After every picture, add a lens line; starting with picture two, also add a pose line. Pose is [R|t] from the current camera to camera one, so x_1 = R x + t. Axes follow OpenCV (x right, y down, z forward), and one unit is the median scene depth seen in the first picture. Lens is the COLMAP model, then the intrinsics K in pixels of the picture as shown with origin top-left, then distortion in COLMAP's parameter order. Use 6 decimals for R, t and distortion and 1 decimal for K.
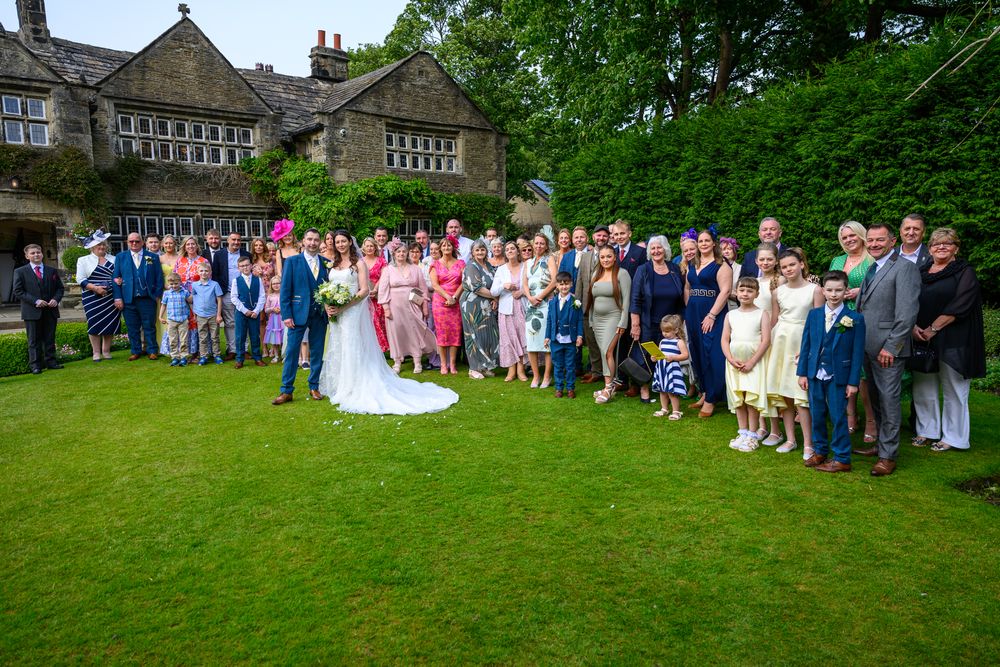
lens RADIAL K [[670.3, 0, 502.7], [0, 670.3, 332.9], [0, 0, 1]] dist [0.006572, -0.007821]
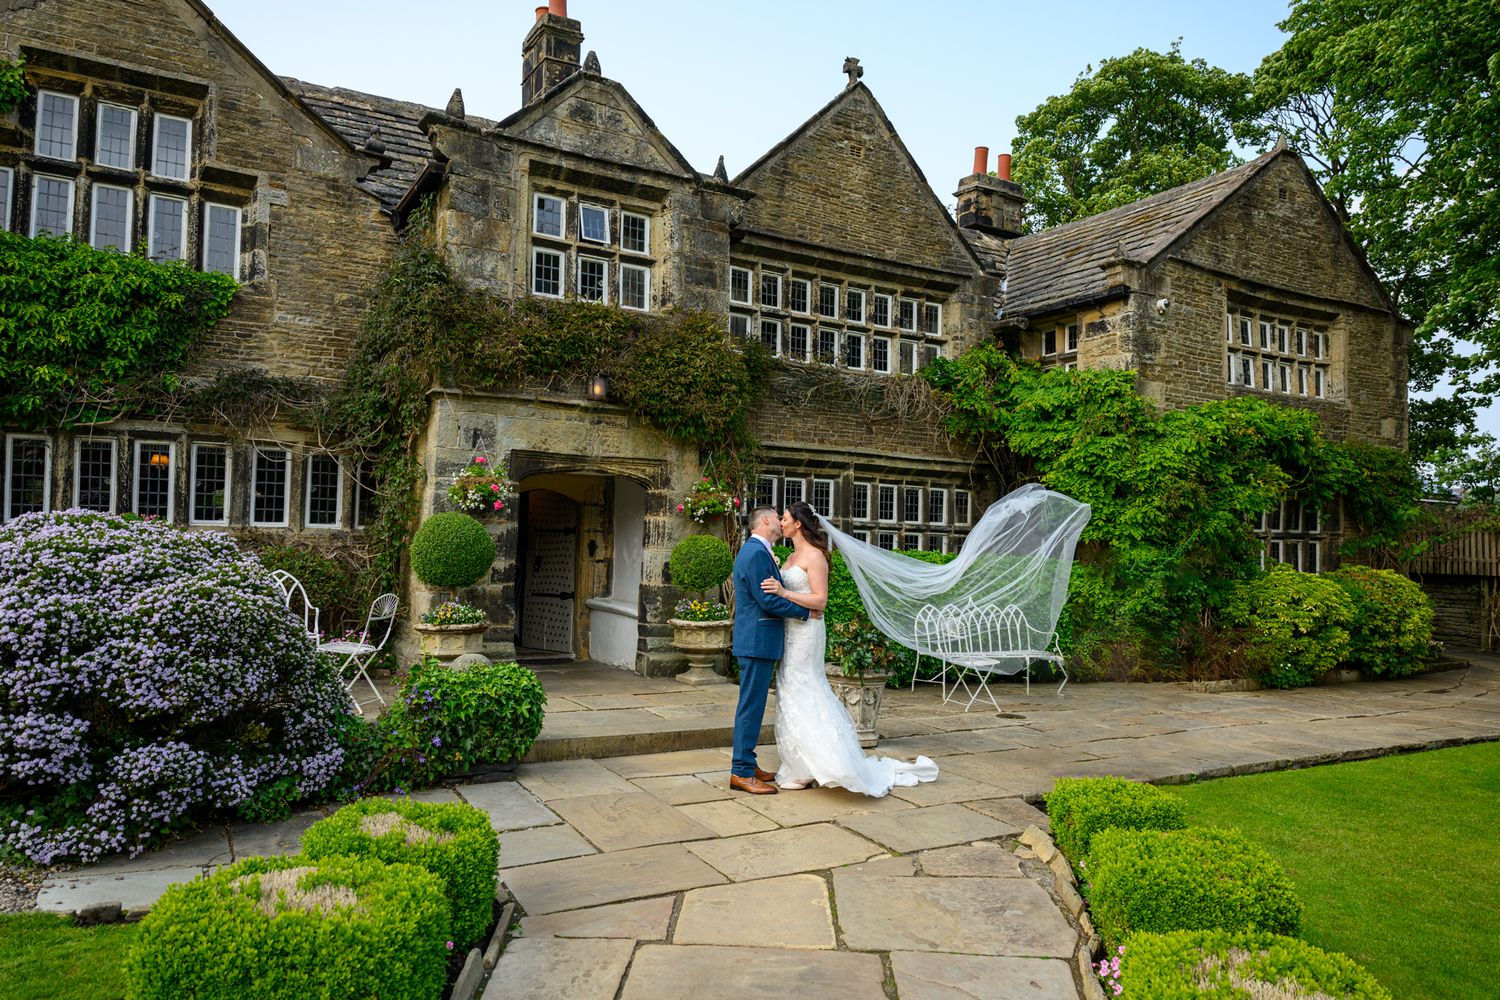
lens RADIAL K [[1005.5, 0, 755.5], [0, 1005.5, 499.3], [0, 0, 1]] dist [0.006572, -0.007821]
pose [[0.984476, 0.024623, -0.173781, -0.399058], [-0.053822, 0.984761, -0.165373, -0.038390], [0.167060, 0.172159, 0.970800, 0.309536]]
